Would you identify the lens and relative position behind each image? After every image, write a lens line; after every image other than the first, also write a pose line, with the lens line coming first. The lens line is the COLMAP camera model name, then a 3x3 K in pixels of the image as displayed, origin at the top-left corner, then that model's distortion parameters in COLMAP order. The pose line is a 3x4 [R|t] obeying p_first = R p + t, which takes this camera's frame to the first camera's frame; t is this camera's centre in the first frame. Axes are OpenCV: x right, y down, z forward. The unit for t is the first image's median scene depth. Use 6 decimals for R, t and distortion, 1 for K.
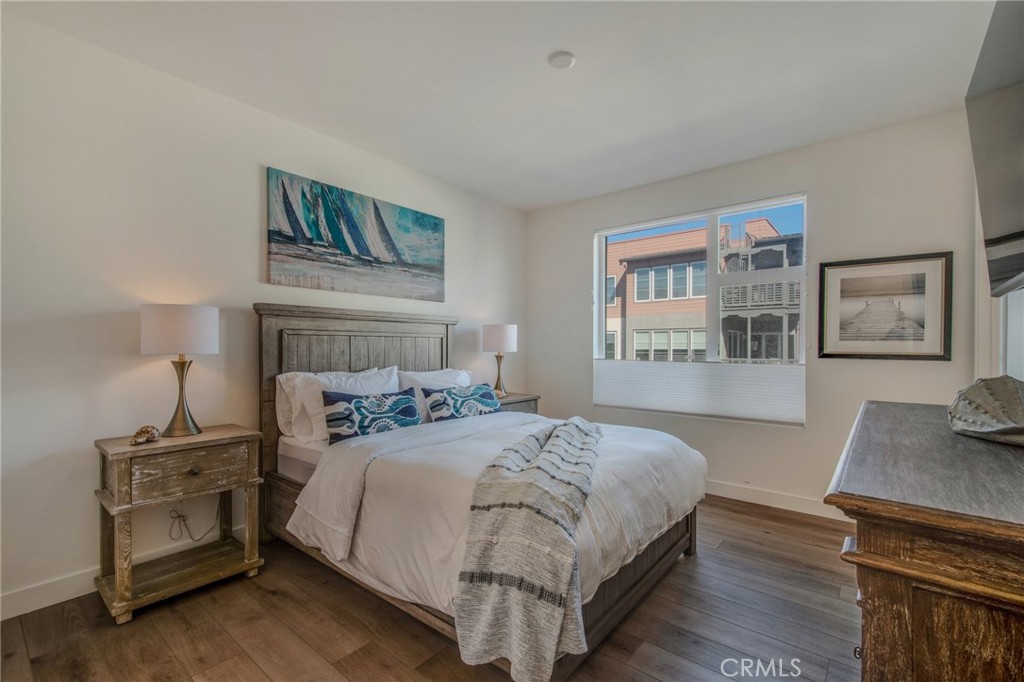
lens RADIAL K [[444.8, 0, 509.3], [0, 444.8, 348.3], [0, 0, 1]] dist [0.002573, -0.001366]
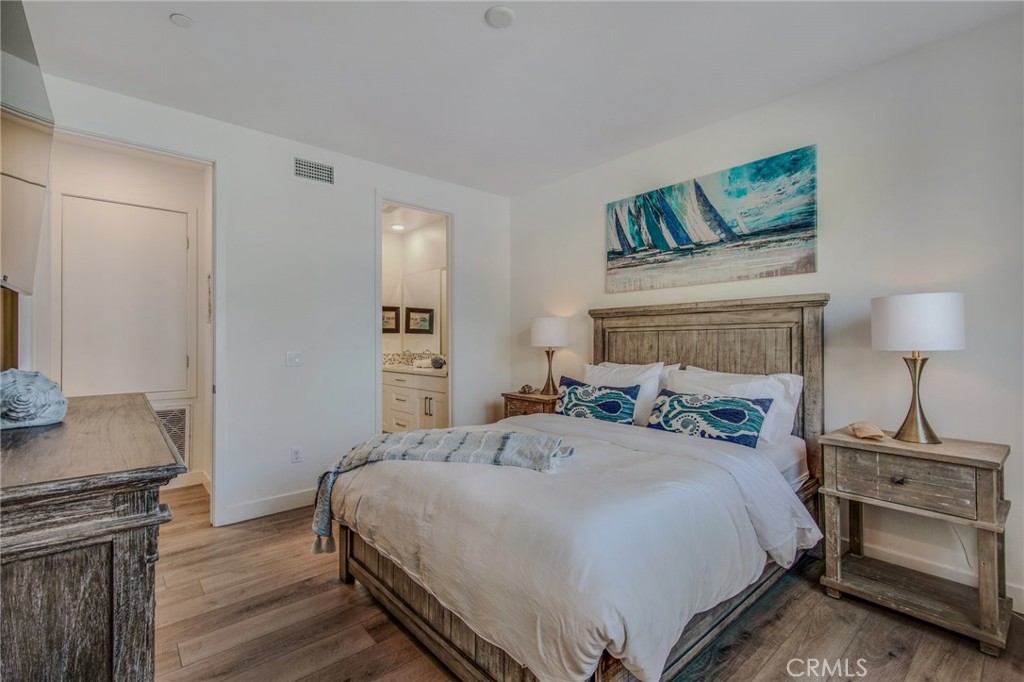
lens RADIAL K [[444.8, 0, 508.2], [0, 444.8, 339.3], [0, 0, 1]] dist [0.002573, -0.001366]
pose [[-0.162664, -0.009409, -0.986637, 0.696988], [-0.001740, 0.999956, -0.009249, 0.000856], [0.986680, 0.000212, -0.162674, 0.821108]]
